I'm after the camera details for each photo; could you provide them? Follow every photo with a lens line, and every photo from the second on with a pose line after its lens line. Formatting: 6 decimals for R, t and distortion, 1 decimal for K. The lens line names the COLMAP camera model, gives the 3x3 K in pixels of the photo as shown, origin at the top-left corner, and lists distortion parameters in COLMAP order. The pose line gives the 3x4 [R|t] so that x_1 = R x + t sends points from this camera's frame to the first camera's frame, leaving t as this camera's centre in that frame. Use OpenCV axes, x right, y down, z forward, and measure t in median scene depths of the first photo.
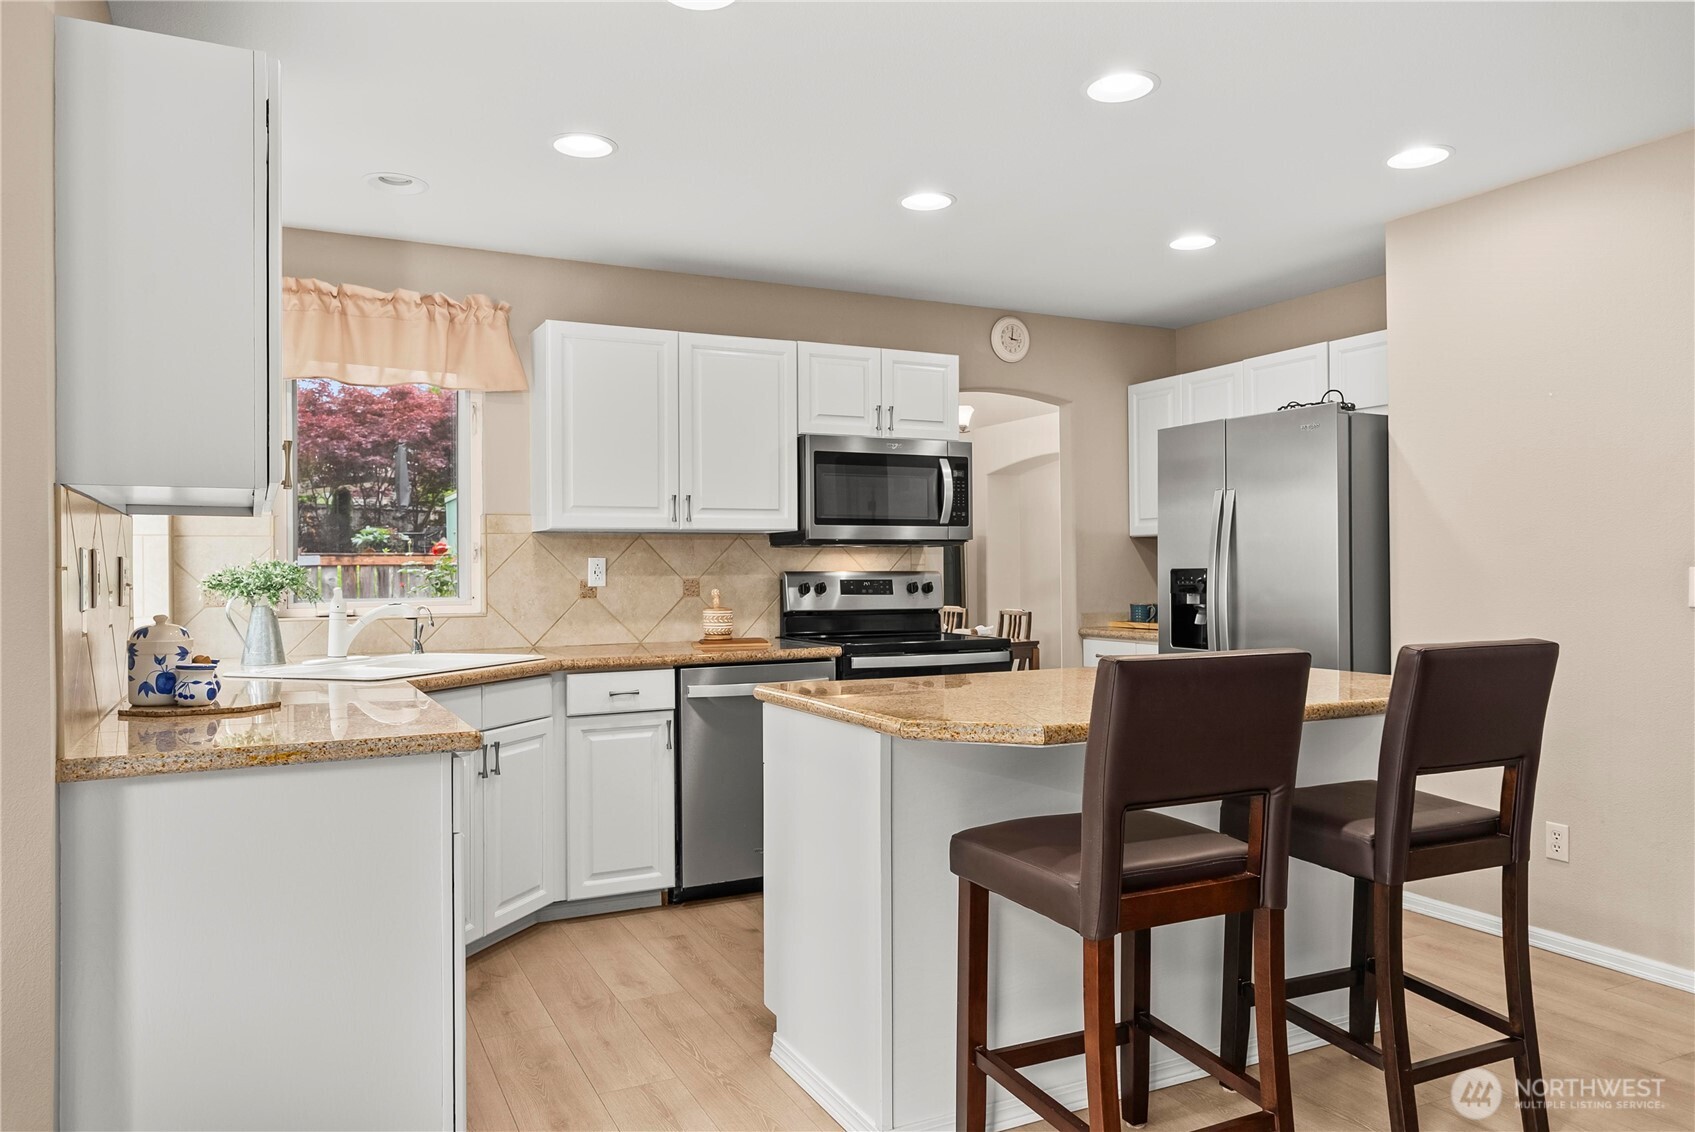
lens RADIAL K [[1156.7, 0, 833.4], [0, 1156.7, 564.2], [0, 0, 1]] dist [-0.002975, 0.002492]
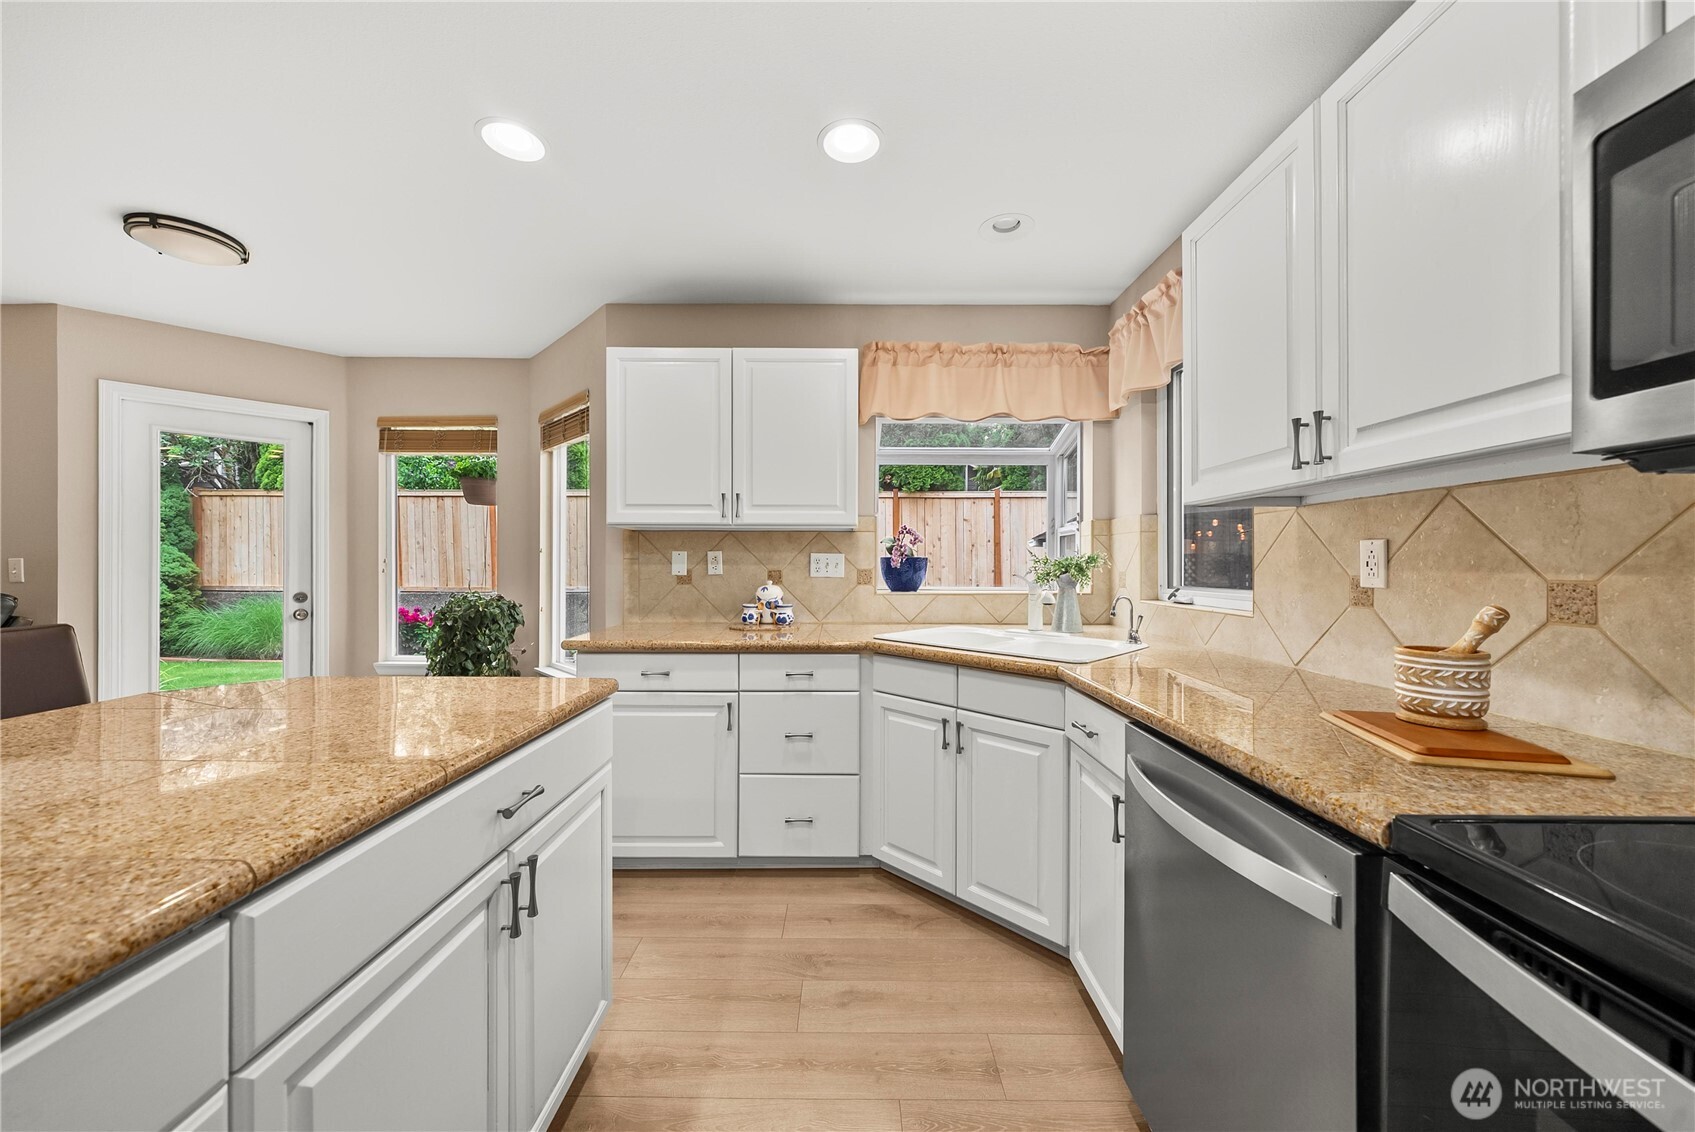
lens RADIAL K [[602.5, 0, 843.8], [0, 602.5, 568.2], [0, 0, 1]] dist [-0.002285, 0.000048]
pose [[-0.439026, 0.011272, -0.898404, 0.201765], [0.003020, 0.999934, 0.011070, 0.005023], [0.898469, 0.002147, -0.439031, 0.927130]]
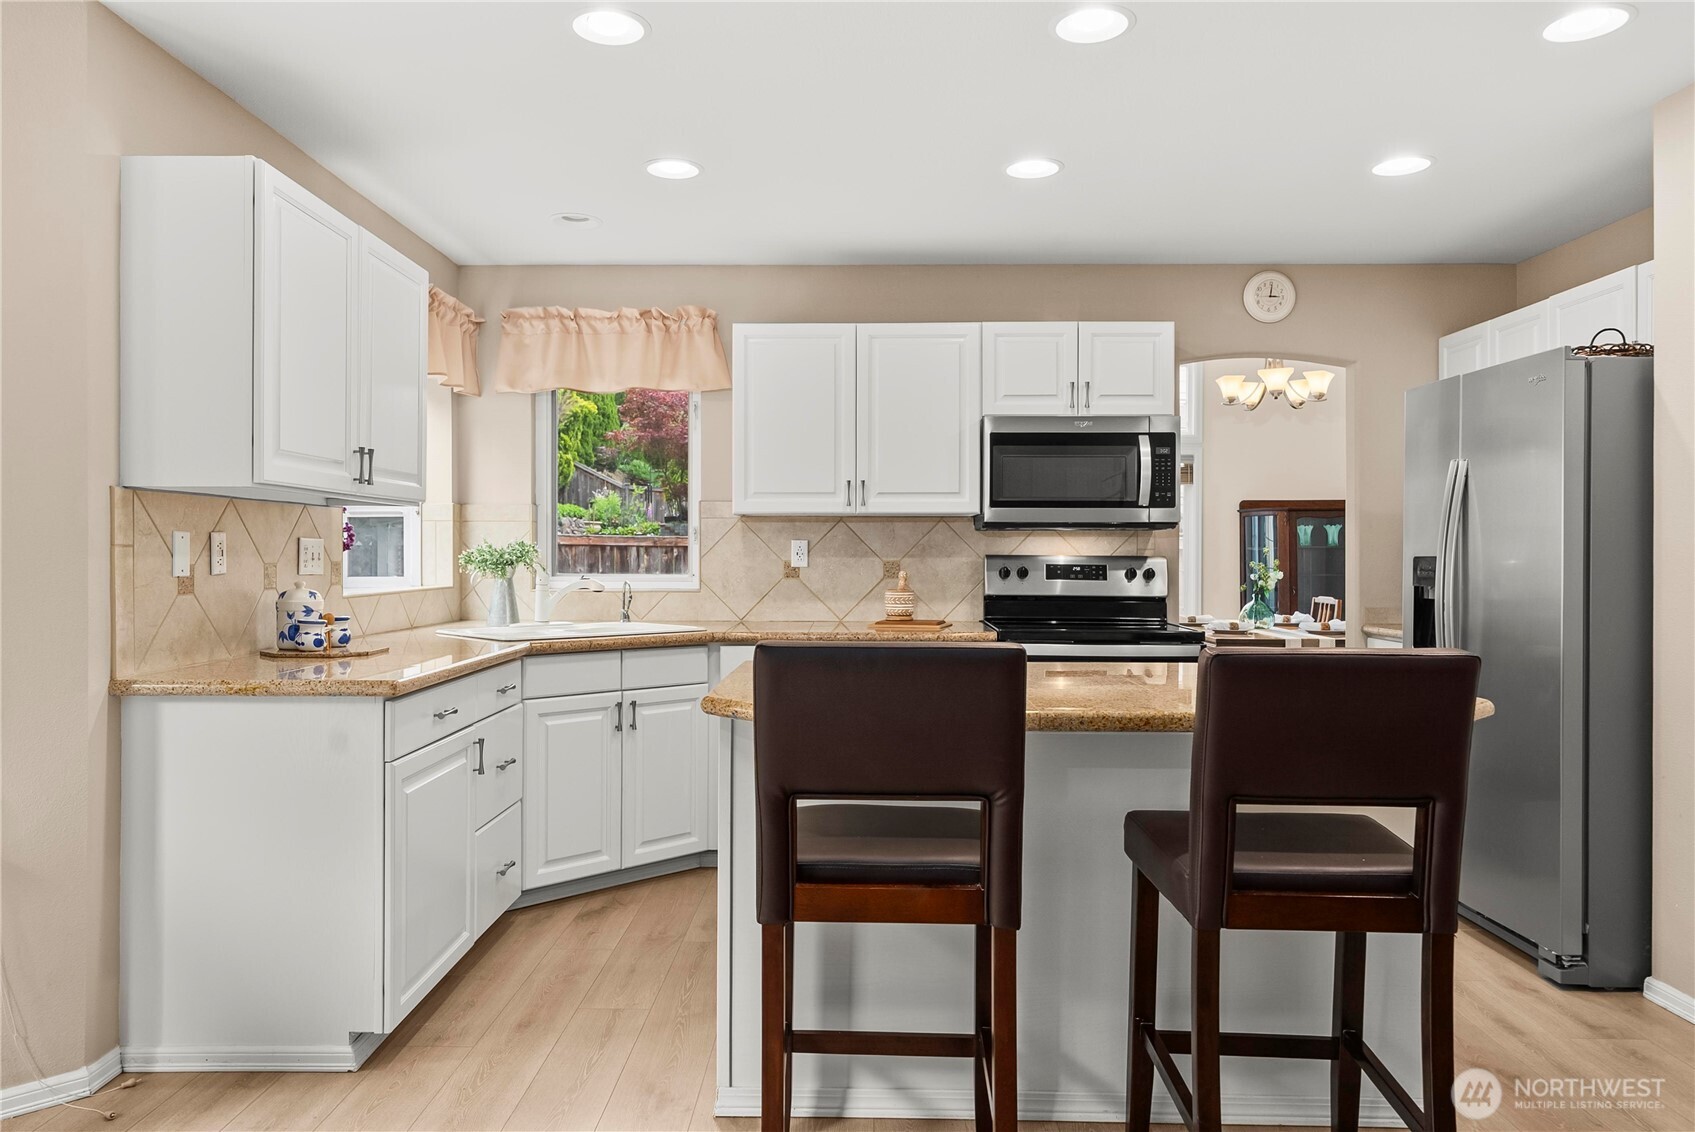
lens RADIAL K [[1156.7, 0, 814.6], [0, 1156.7, 557.7], [0, 0, 1]] dist [-0.002975, 0.002492]
pose [[0.883265, 0.012173, -0.468716, 0.323681], [-0.007491, 0.999902, 0.011853, -0.002224], [0.468814, -0.006959, 0.883270, 0.060790]]
